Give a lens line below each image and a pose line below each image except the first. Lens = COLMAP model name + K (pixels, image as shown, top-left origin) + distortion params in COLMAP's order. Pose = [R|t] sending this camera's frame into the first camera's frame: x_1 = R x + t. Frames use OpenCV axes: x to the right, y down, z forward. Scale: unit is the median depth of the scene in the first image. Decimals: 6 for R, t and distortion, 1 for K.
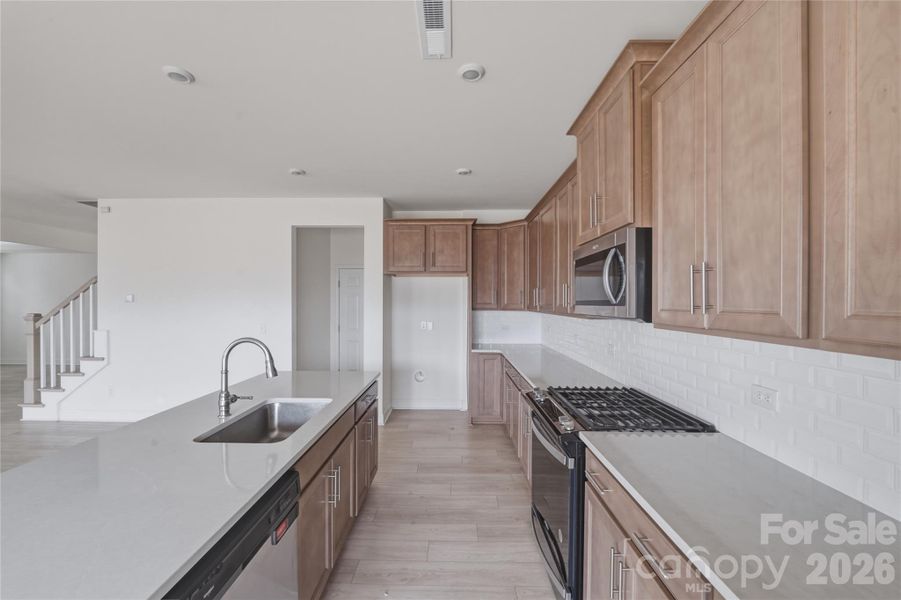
lens RADIAL K [[359.3, 0, 446.8], [0, 359.3, 301.3], [0, 0, 1]] dist [0.000318, -0.000052]
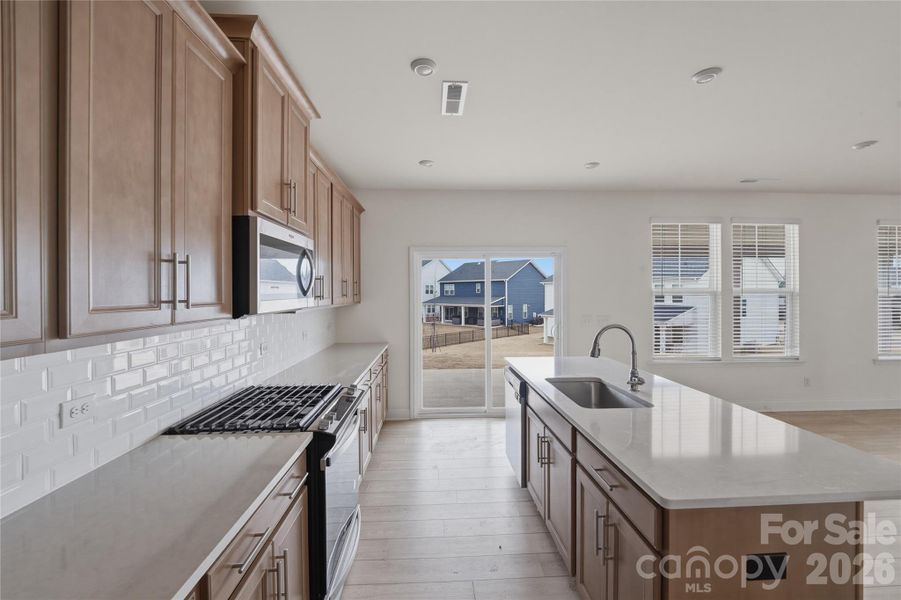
lens RADIAL K [[377.1, 0, 448.7], [0, 377.1, 292.7], [0, 0, 1]] dist [-0.011993, -0.000540]
pose [[-0.997103, 0.005451, -0.075865, 0.046119], [0.005020, 0.999970, 0.005876, -0.005863], [0.075895, 0.005478, -0.997101, 1.122856]]
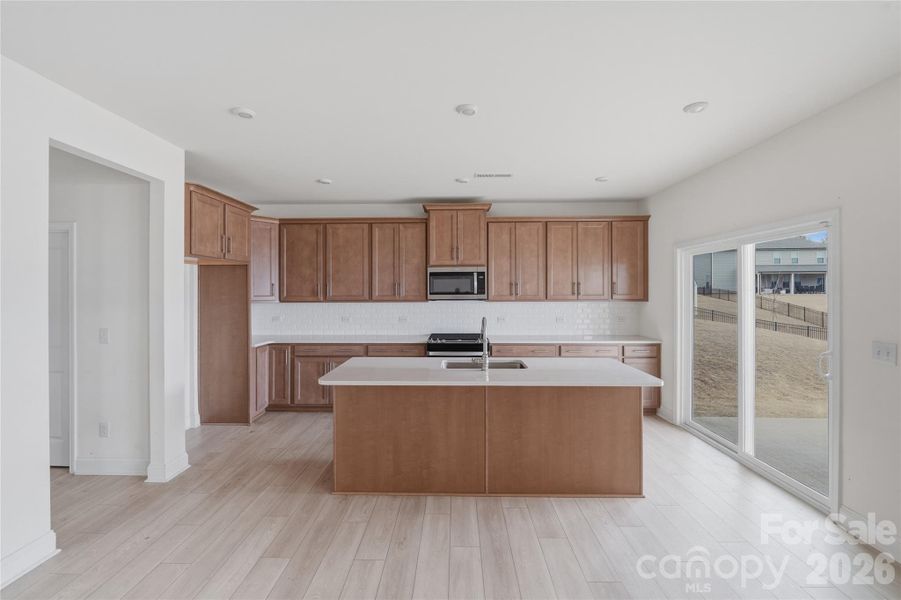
lens RADIAL K [[377.1, 0, 448.7], [0, 377.1, 292.7], [0, 0, 1]] dist [-0.011993, -0.000540]
pose [[0.004933, -0.001205, 0.999987, -1.121448], [0.005347, 0.999985, 0.001178, -0.002795], [-0.999974, 0.005341, 0.004940, 0.581941]]
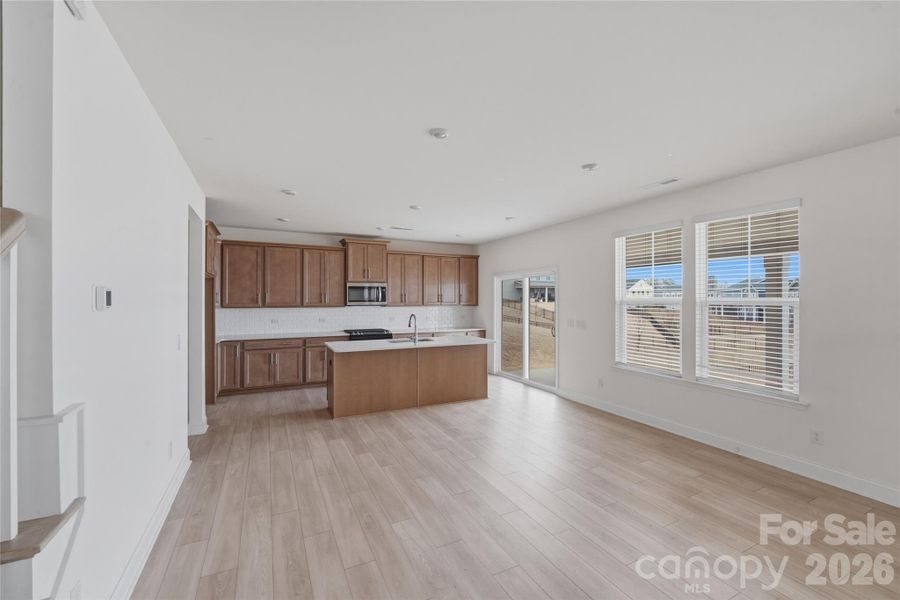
lens RADIAL K [[372.2, 0, 450.1], [0, 372.2, 301.6], [0, 0, 1]] dist [-0.012972, -0.000392]
pose [[-0.466099, -0.003136, 0.884727, -1.697001], [0.002419, 0.999985, 0.004819, -0.004396], [-0.884729, 0.004386, -0.466084, 1.083492]]
